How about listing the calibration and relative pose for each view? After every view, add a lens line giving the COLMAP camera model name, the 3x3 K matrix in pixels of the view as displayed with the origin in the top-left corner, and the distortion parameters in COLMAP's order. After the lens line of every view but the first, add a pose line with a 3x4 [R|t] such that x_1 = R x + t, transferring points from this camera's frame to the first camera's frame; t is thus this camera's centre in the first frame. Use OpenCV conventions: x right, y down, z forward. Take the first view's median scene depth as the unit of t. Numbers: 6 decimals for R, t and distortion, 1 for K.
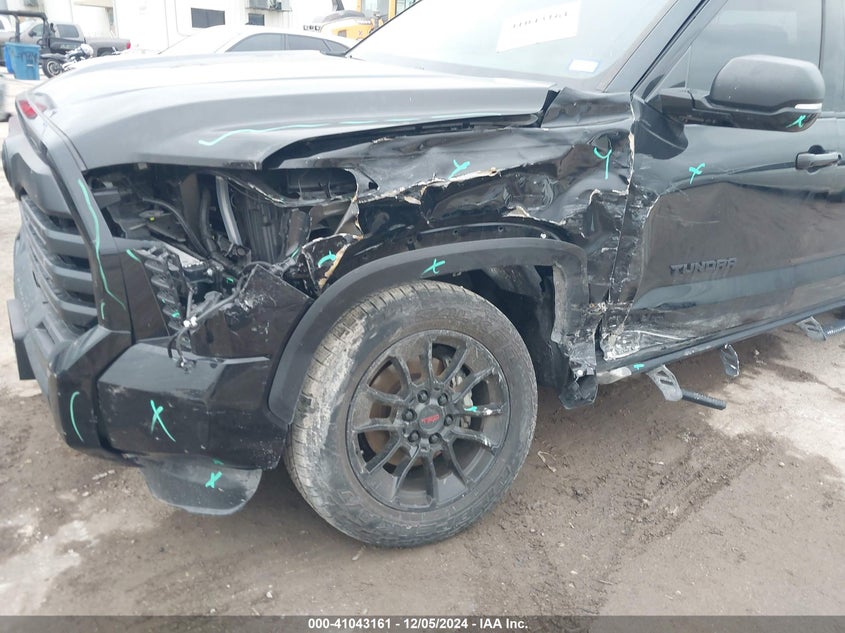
lens RADIAL K [[680.7, 0, 431.7], [0, 680.7, 328.9], [0, 0, 1]] dist [-0.020665, -0.002285]
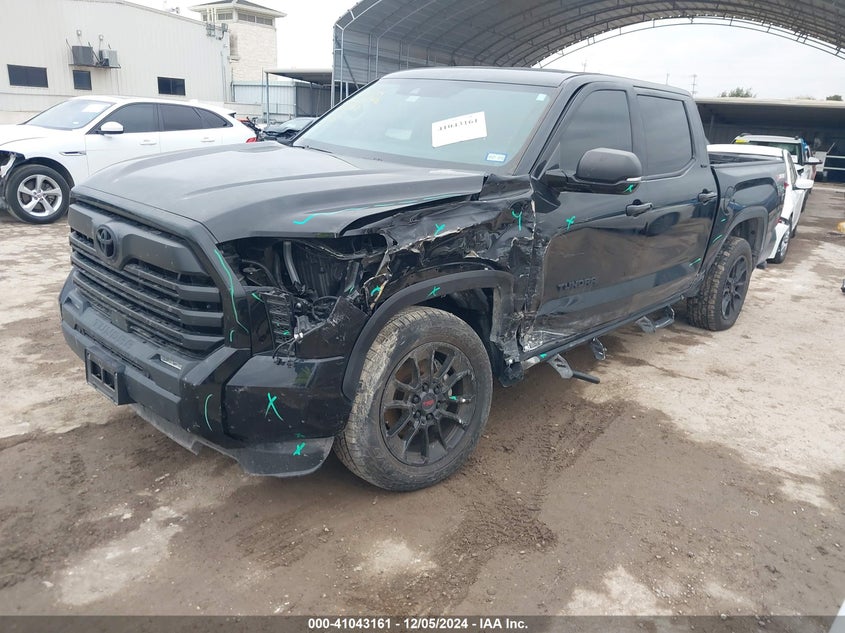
lens RADIAL K [[667.2, 0, 422.5], [0, 667.2, 316.5], [0, 0, 1]] dist [-0.000061, -0.005716]
pose [[0.970625, -0.081669, 0.226312, -0.323479], [0.101222, 0.991944, -0.076166, 0.068082], [-0.218269, 0.096836, 0.971072, -0.411493]]
